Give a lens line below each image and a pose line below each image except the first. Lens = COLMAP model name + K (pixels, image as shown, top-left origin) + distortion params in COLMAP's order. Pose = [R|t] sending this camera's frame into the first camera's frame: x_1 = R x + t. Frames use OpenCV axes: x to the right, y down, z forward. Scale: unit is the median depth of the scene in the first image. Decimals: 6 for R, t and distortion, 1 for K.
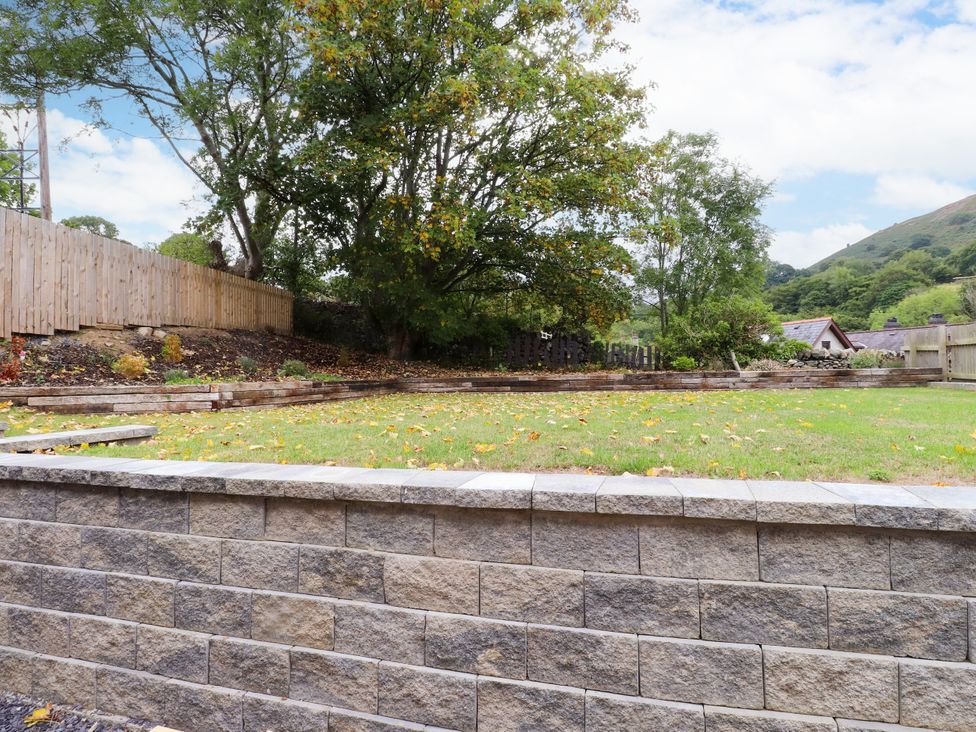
lens RADIAL K [[505.8, 0, 487.4], [0, 505.8, 361.0], [0, 0, 1]] dist [0.000826, -0.012780]
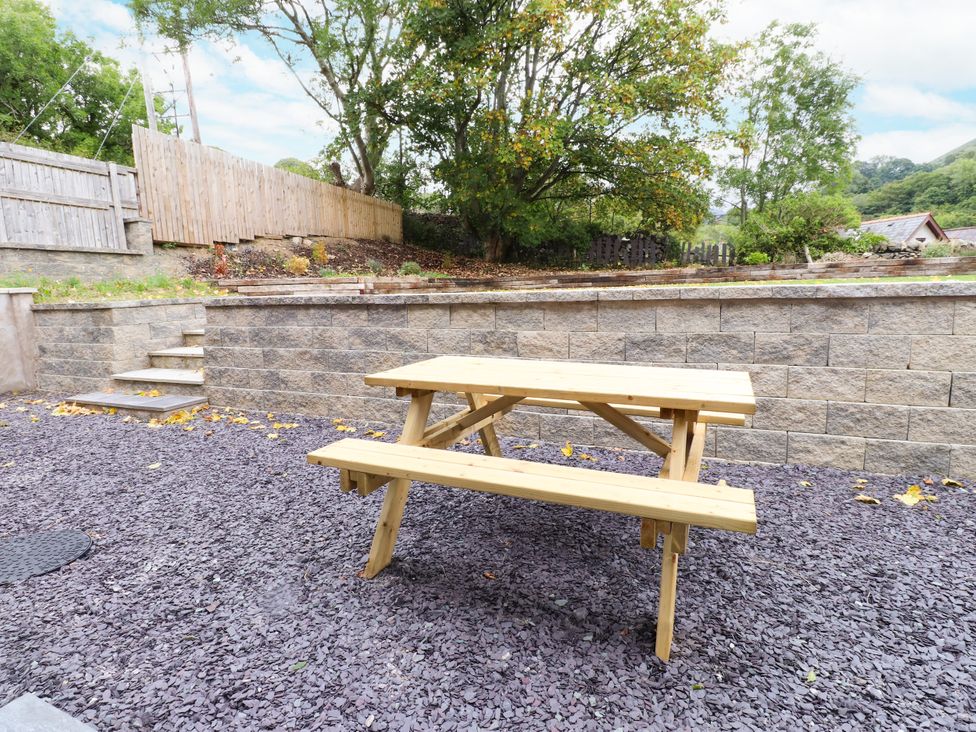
lens RADIAL K [[505.8, 0, 487.4], [0, 505.8, 361.0], [0, 0, 1]] dist [0.000826, -0.012780]
pose [[0.987011, 0.008777, -0.160410, -0.002557], [0.016950, 0.987243, 0.158315, 0.039815], [0.159753, -0.158977, 0.974272, -0.173199]]
